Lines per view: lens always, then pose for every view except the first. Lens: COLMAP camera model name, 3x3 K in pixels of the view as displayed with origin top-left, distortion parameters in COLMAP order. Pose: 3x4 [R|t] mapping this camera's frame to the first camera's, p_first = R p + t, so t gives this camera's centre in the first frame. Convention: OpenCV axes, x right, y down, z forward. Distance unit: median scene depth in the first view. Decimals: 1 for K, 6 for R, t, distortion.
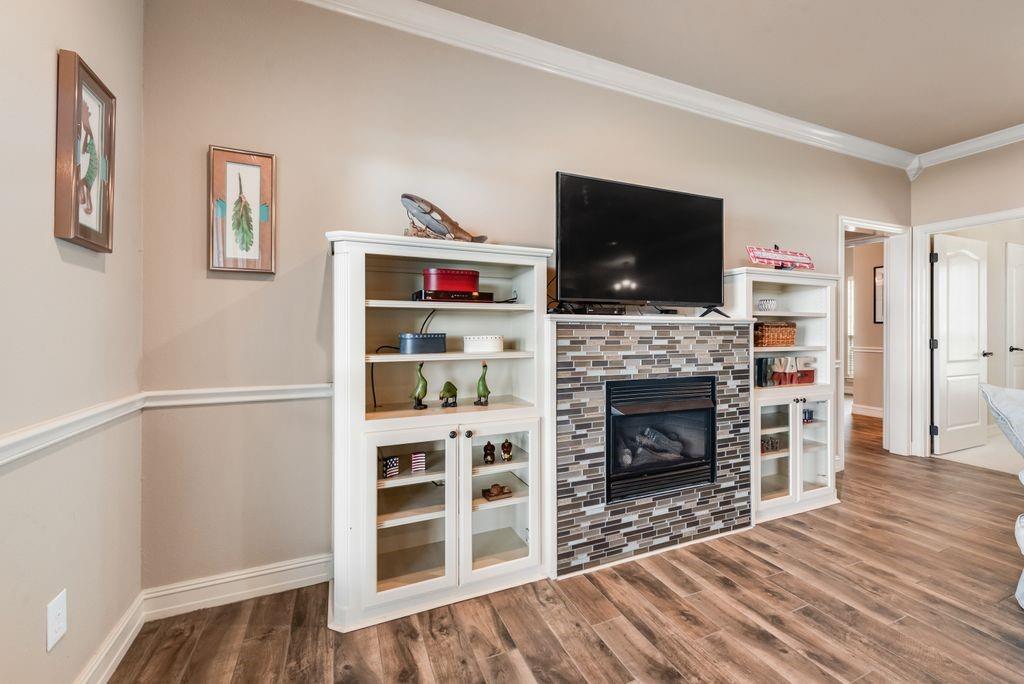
lens RADIAL K [[415.2, 0, 506.3], [0, 415.2, 331.2], [0, 0, 1]] dist [0.018187, -0.002716]
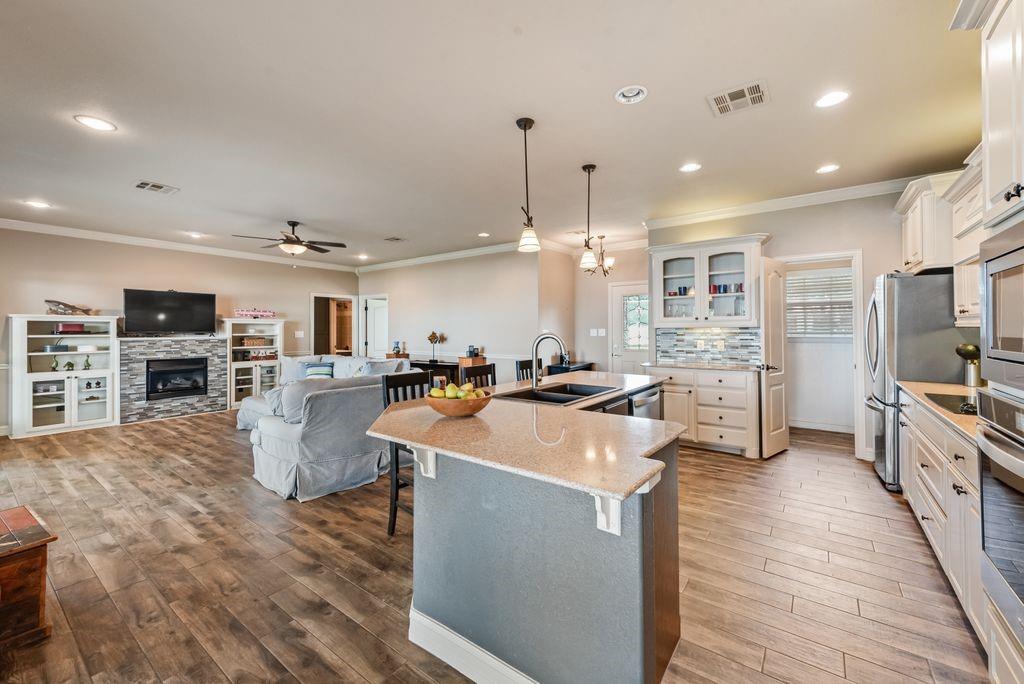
lens RADIAL K [[415.2, 0, 510.2], [0, 415.2, 329.2], [0, 0, 1]] dist [0.018187, -0.002716]
pose [[0.859902, -0.001427, 0.510458, 0.981869], [0.004942, 0.999972, -0.005530, -0.071755], [-0.510436, 0.007278, 0.859885, -3.034905]]
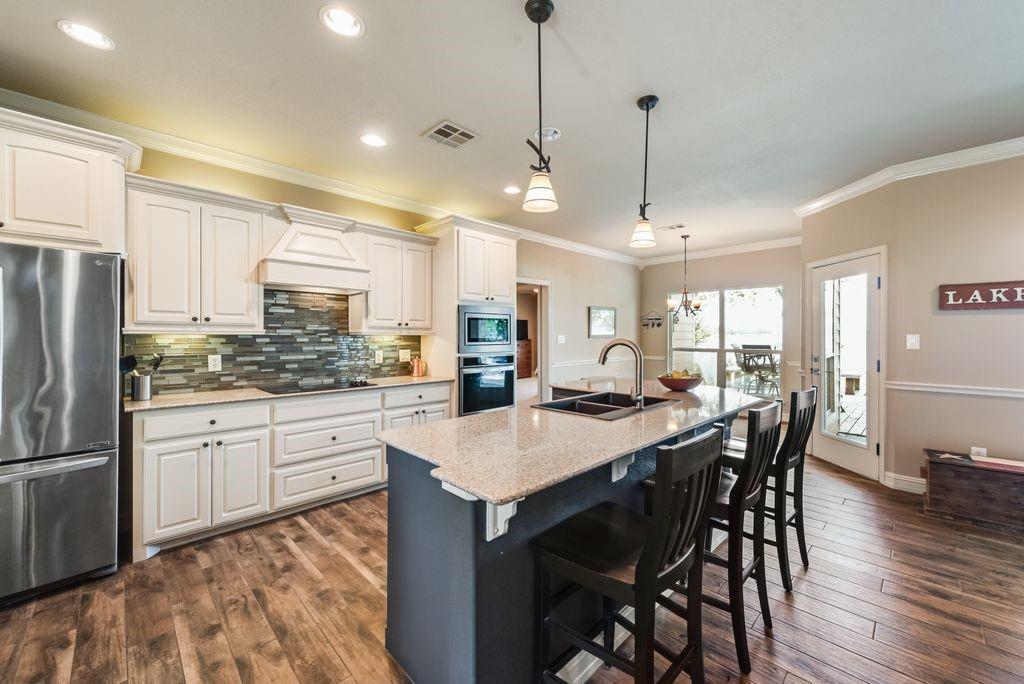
lens RADIAL K [[415.2, 0, 504.1], [0, 415.2, 337.7], [0, 0, 1]] dist [0.018187, -0.002716]
pose [[-0.925669, 0.001013, -0.378332, 2.658721], [-0.001872, 0.999972, 0.007258, -0.074461], [0.378329, 0.007427, -0.925641, -0.801662]]
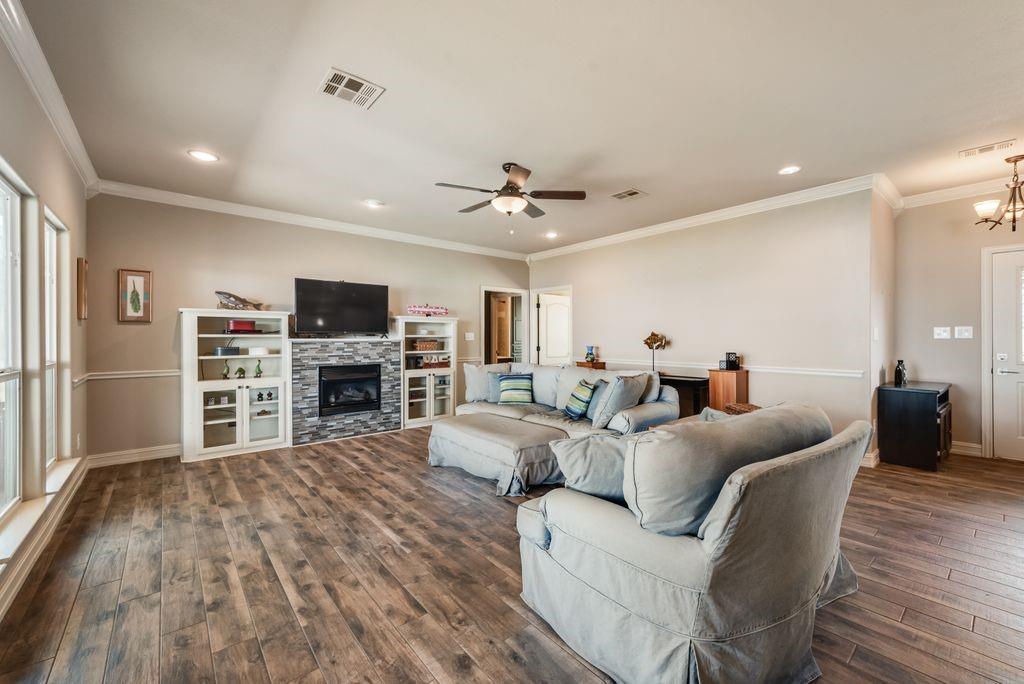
lens RADIAL K [[415.2, 0, 514.7], [0, 415.2, 338.6], [0, 0, 1]] dist [0.018187, -0.002716]
pose [[0.954143, -0.003535, 0.299330, 0.622430], [0.003668, 0.999993, 0.000119, -0.036052], [-0.299328, 0.000985, 0.954150, -1.694736]]
